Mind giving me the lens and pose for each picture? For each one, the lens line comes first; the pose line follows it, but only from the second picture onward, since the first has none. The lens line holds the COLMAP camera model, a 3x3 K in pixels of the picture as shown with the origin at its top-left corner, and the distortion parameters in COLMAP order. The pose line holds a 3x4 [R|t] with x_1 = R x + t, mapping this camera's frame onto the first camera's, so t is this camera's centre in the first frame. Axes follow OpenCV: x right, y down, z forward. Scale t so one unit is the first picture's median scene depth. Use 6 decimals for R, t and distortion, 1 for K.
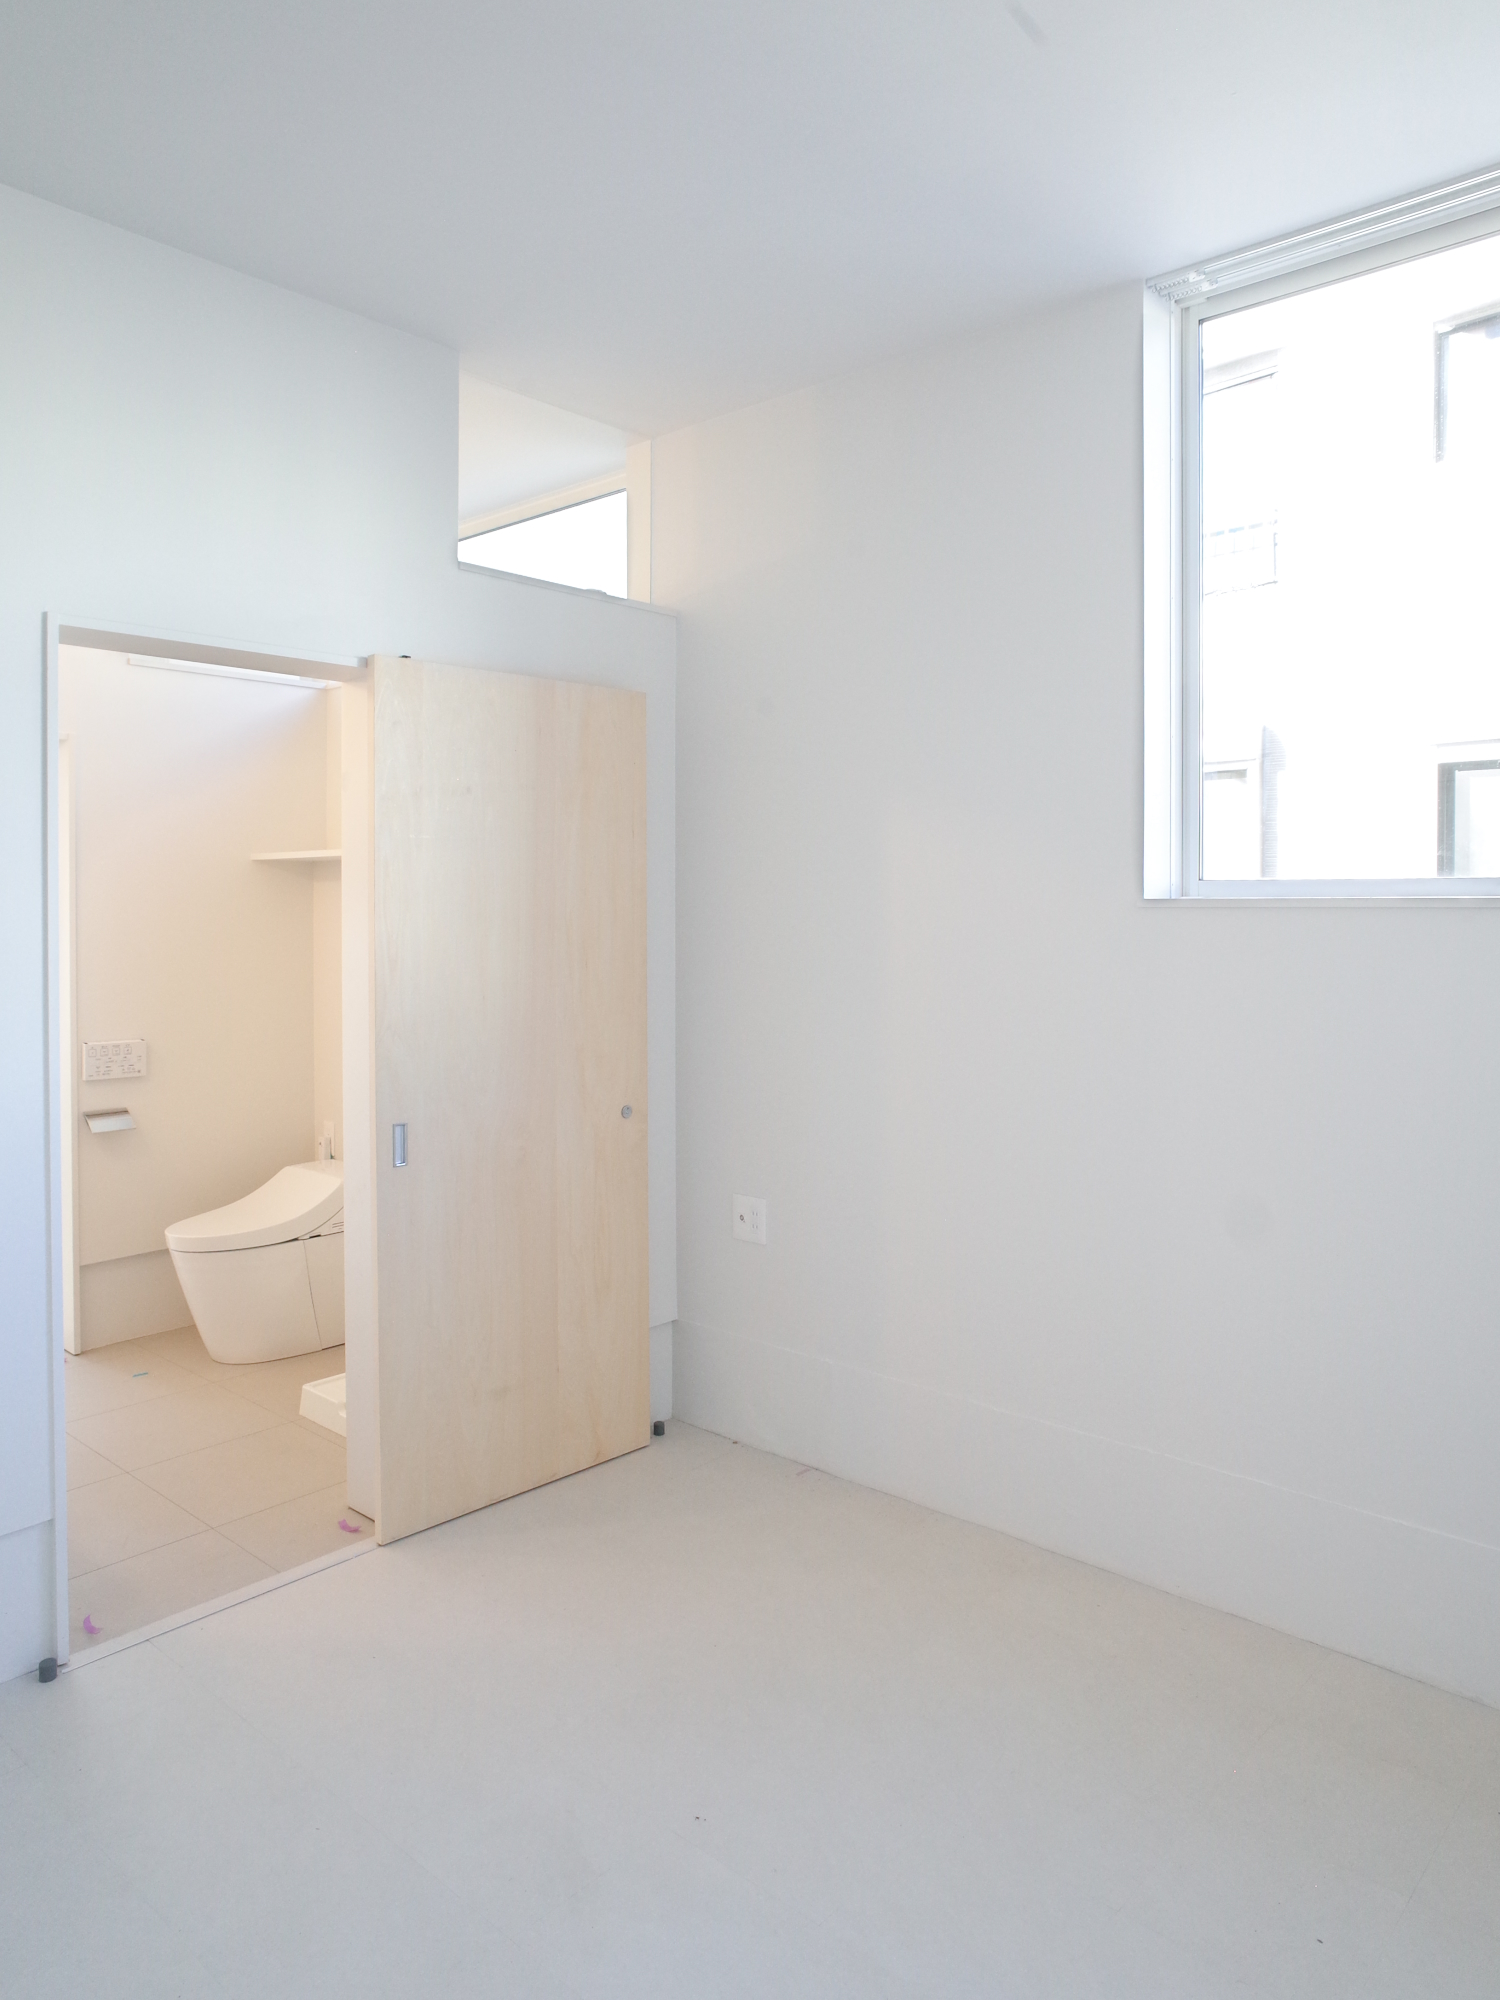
lens RADIAL K [[1372.3, 0, 748.2], [0, 1372.3, 922.2], [0, 0, 1]] dist [0.002464, 0.007058]
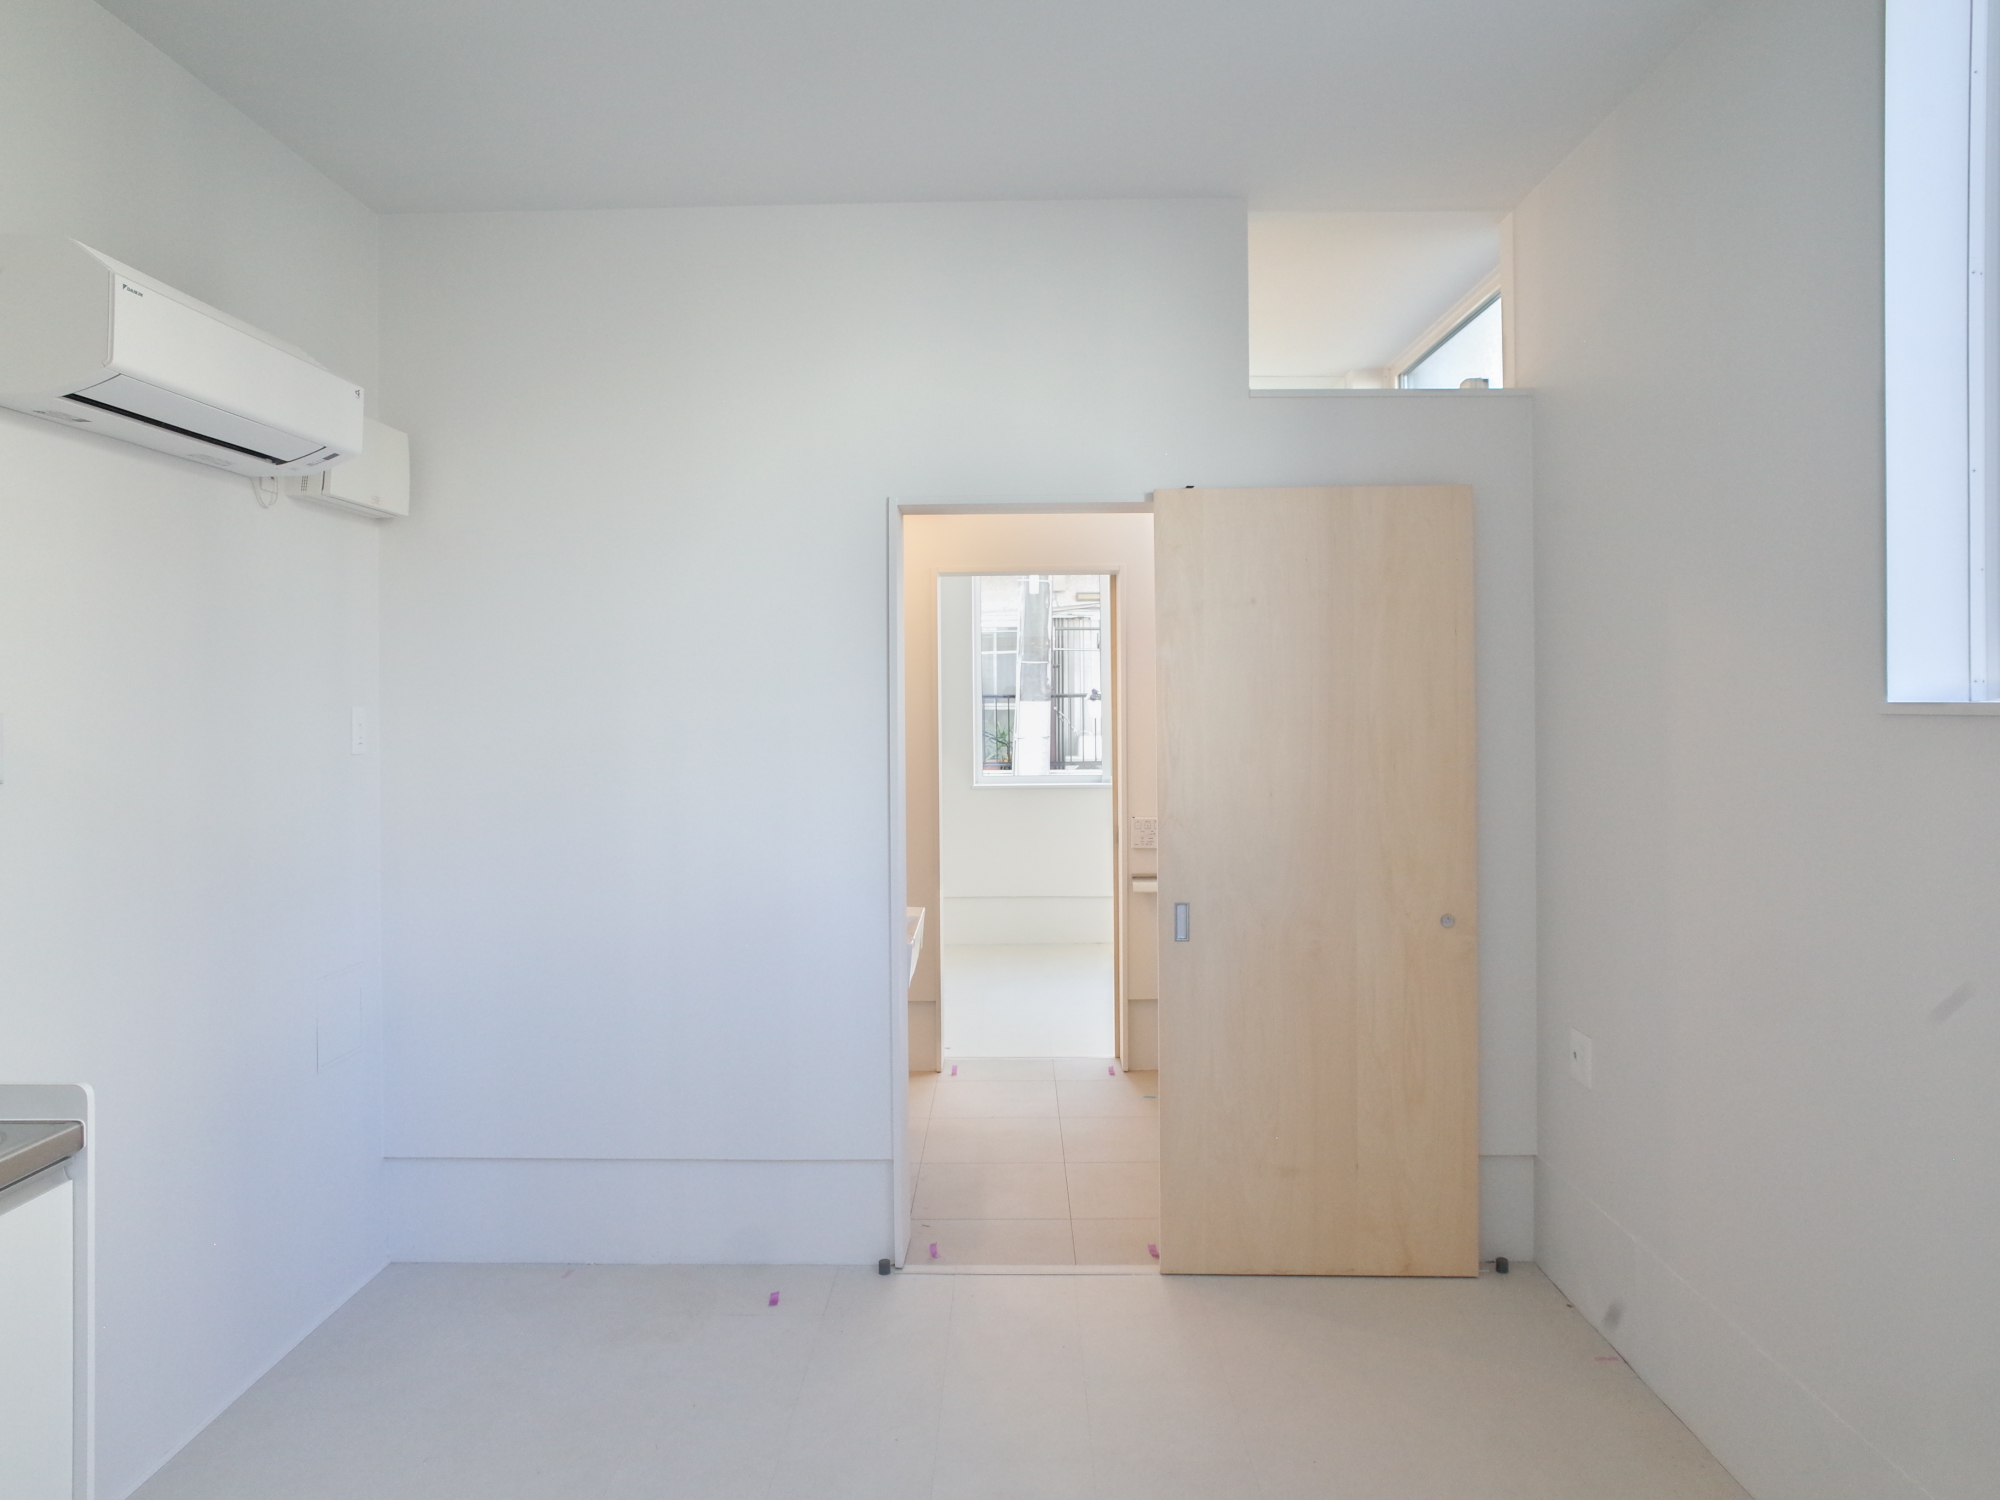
lens RADIAL K [[1372.3, 0, 995.0], [0, 1372.3, 702.0], [0, 0, 1]] dist [0.002464, 0.007058]
pose [[0.666368, -0.000672, -0.745623, 0.443477], [-0.003069, 0.999989, -0.003644, -0.012140], [0.745617, 0.004716, 0.666358, 0.125739]]
